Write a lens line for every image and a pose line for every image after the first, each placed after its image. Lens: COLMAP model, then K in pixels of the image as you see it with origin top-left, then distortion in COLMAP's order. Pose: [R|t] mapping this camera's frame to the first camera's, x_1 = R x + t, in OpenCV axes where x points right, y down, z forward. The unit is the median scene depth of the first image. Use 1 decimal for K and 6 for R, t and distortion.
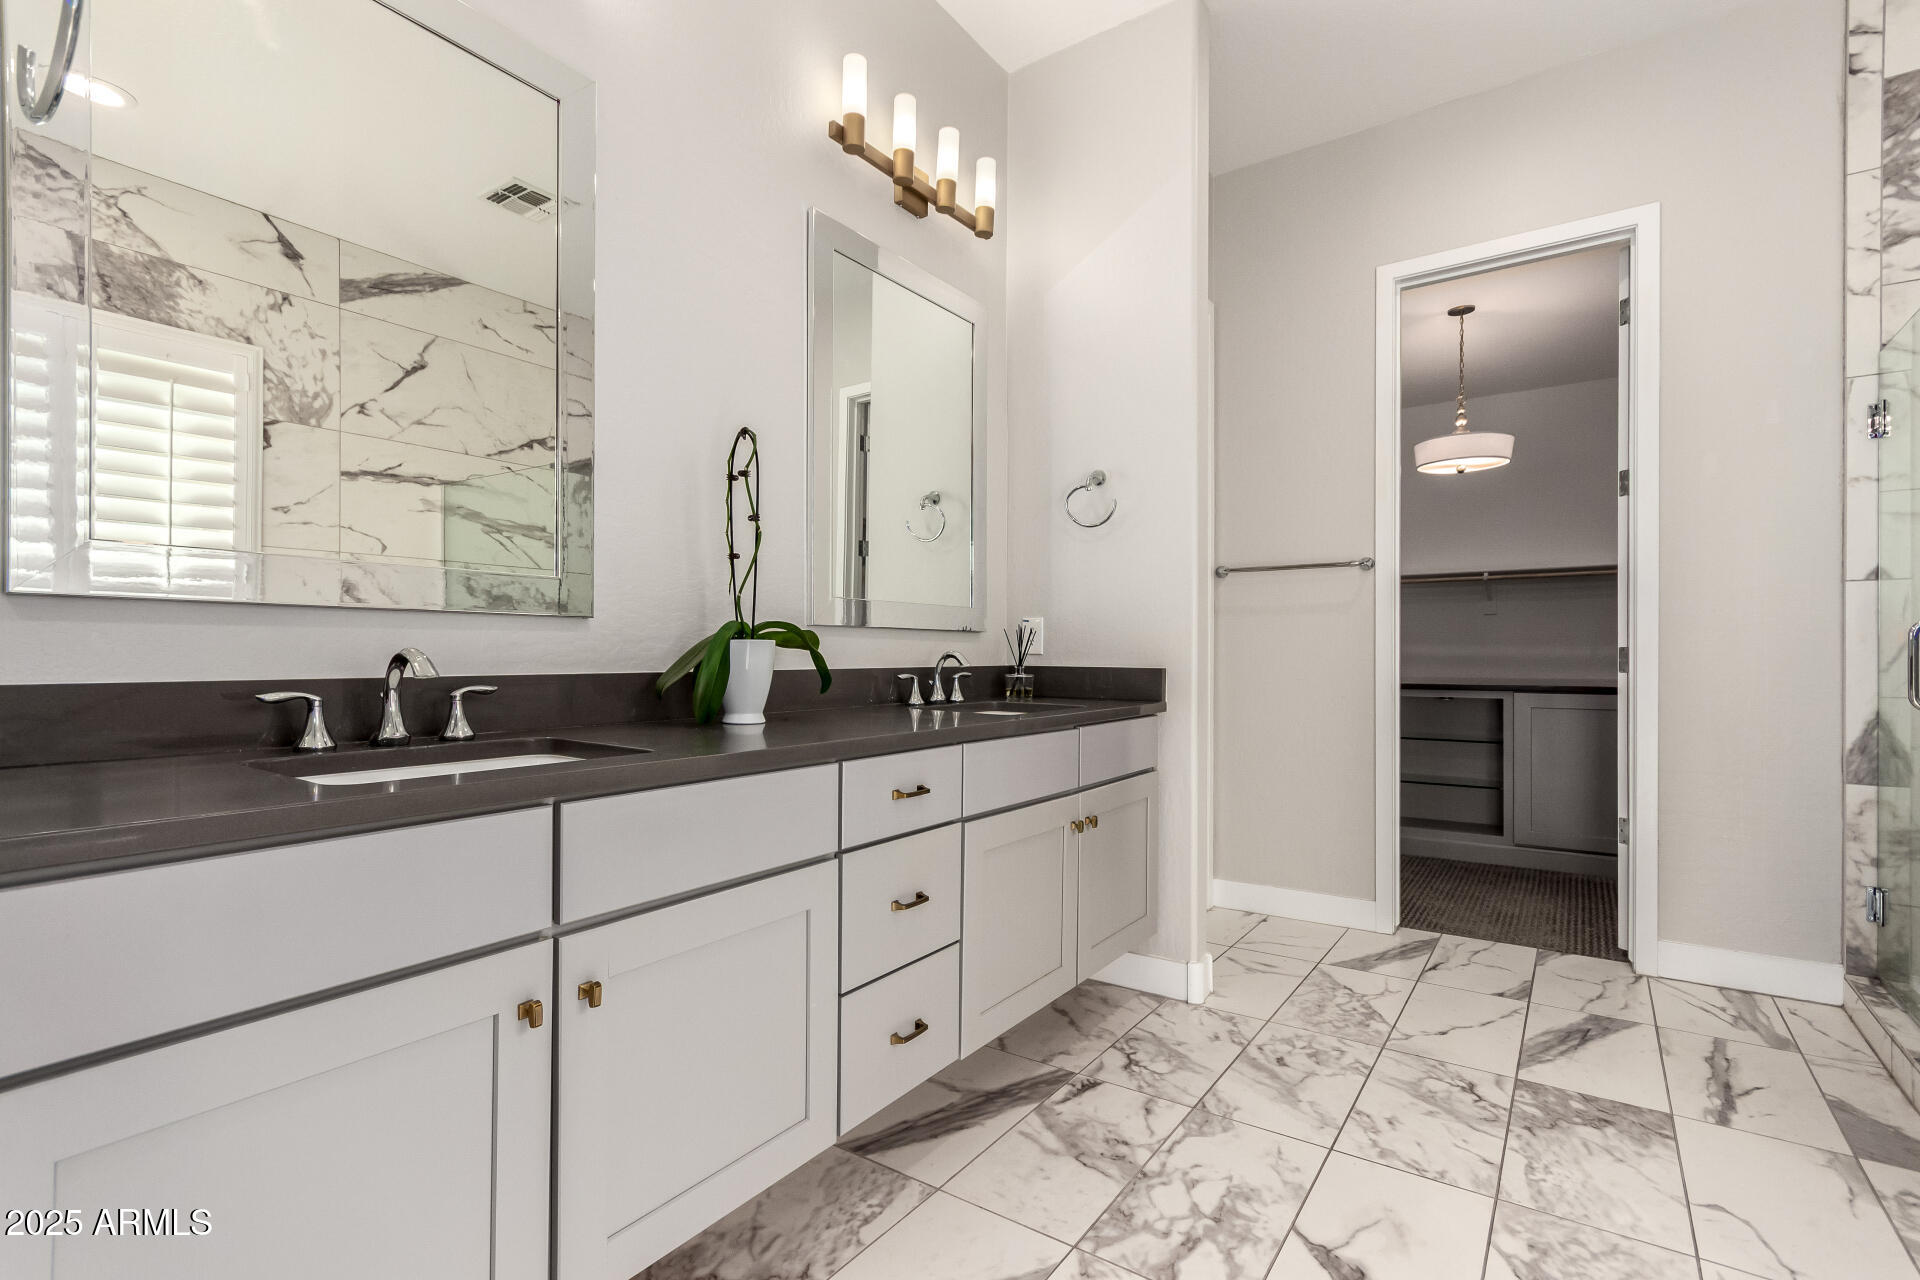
lens RADIAL K [[894.7, 0, 961.7], [0, 894.7, 666.2], [0, 0, 1]] dist [0.001716, -0.000097]
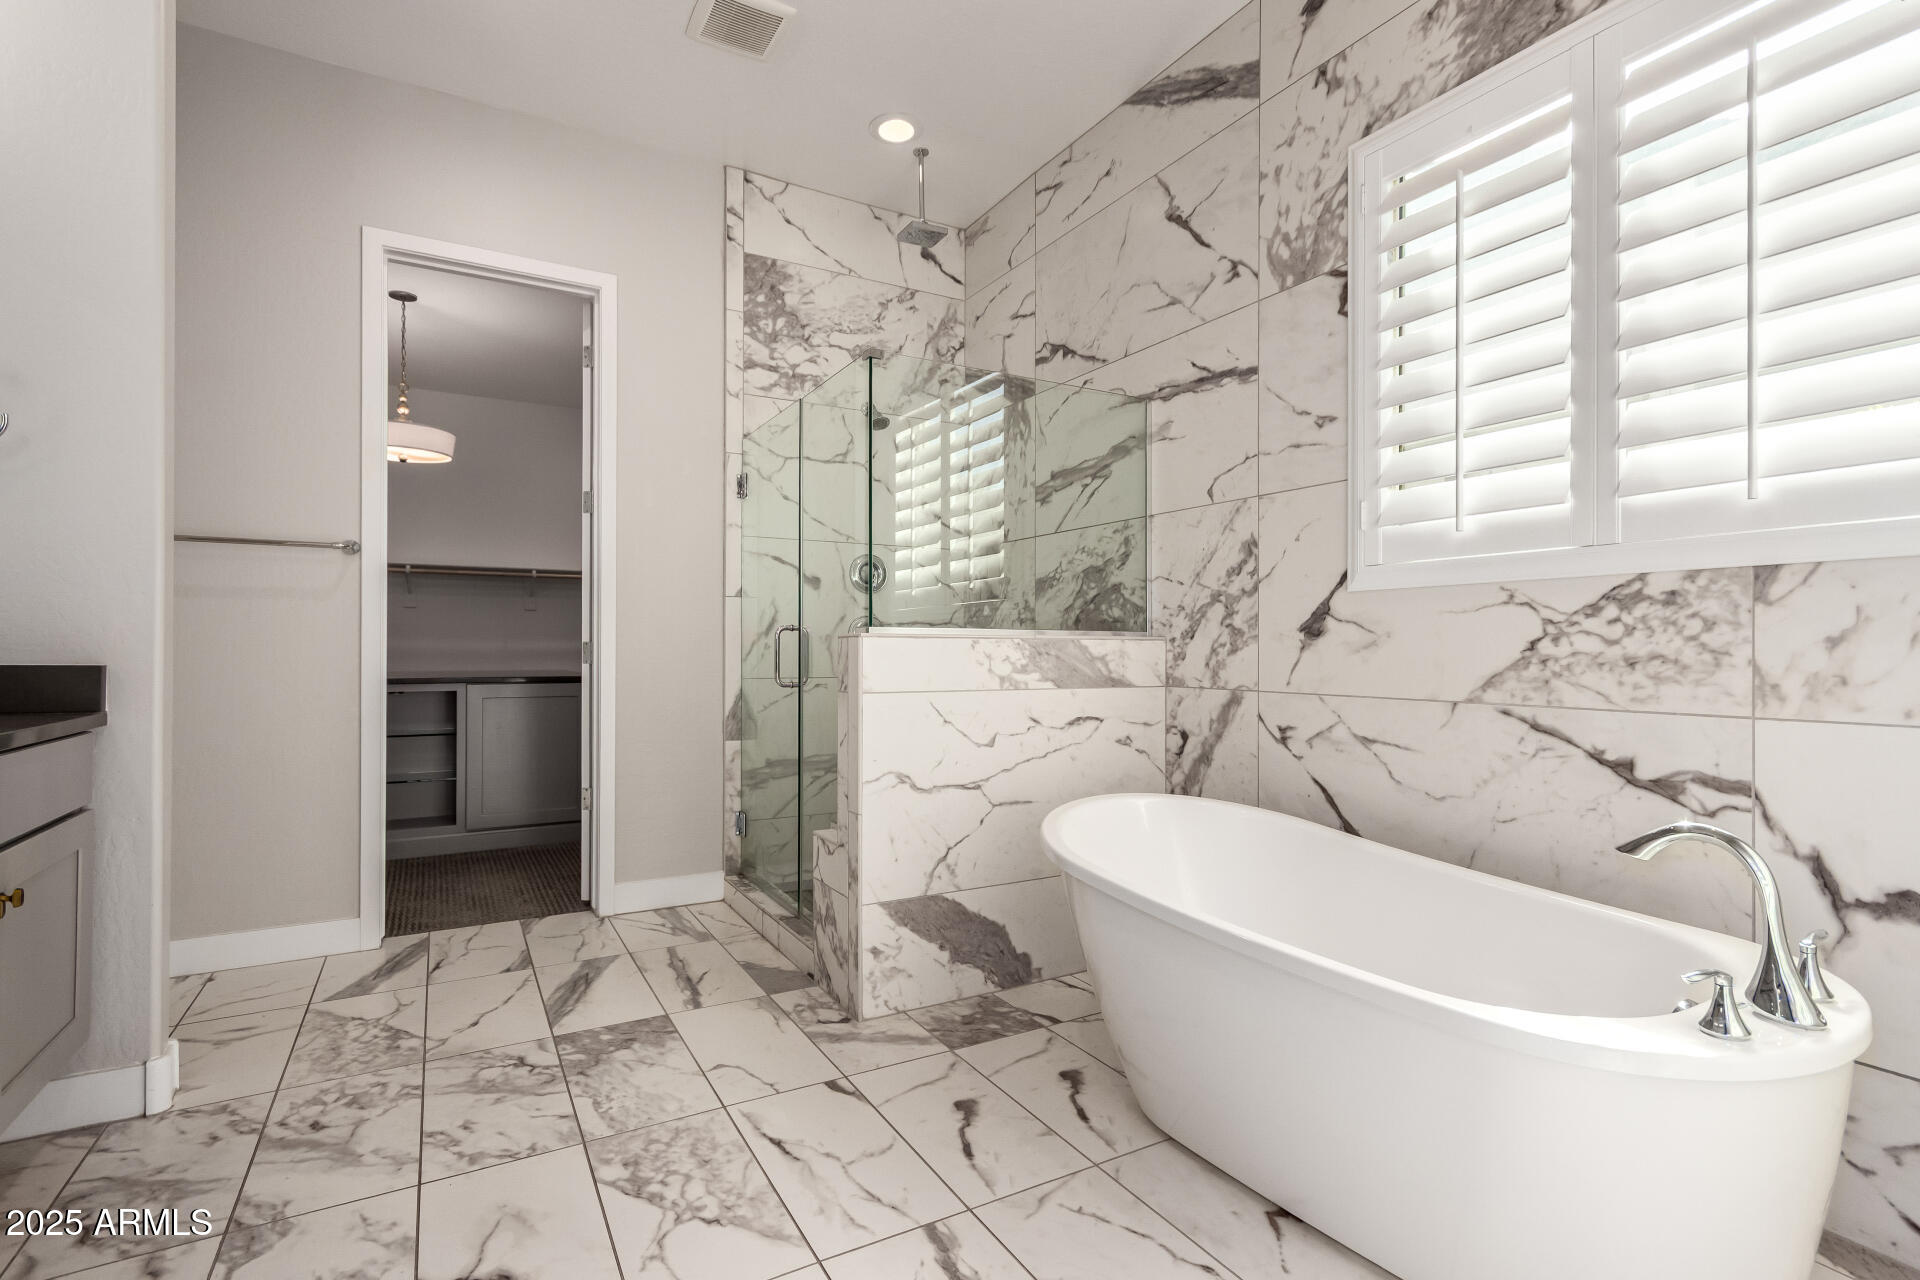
lens RADIAL K [[895.0, 0, 950.7], [0, 895.0, 653.8], [0, 0, 1]] dist [0.004359, 0.000851]
pose [[0.431121, -0.002088, 0.902292, -0.131641], [0.007938, 0.999967, -0.001479, -0.000221], [-0.902259, 0.007800, 0.431124, 0.075417]]
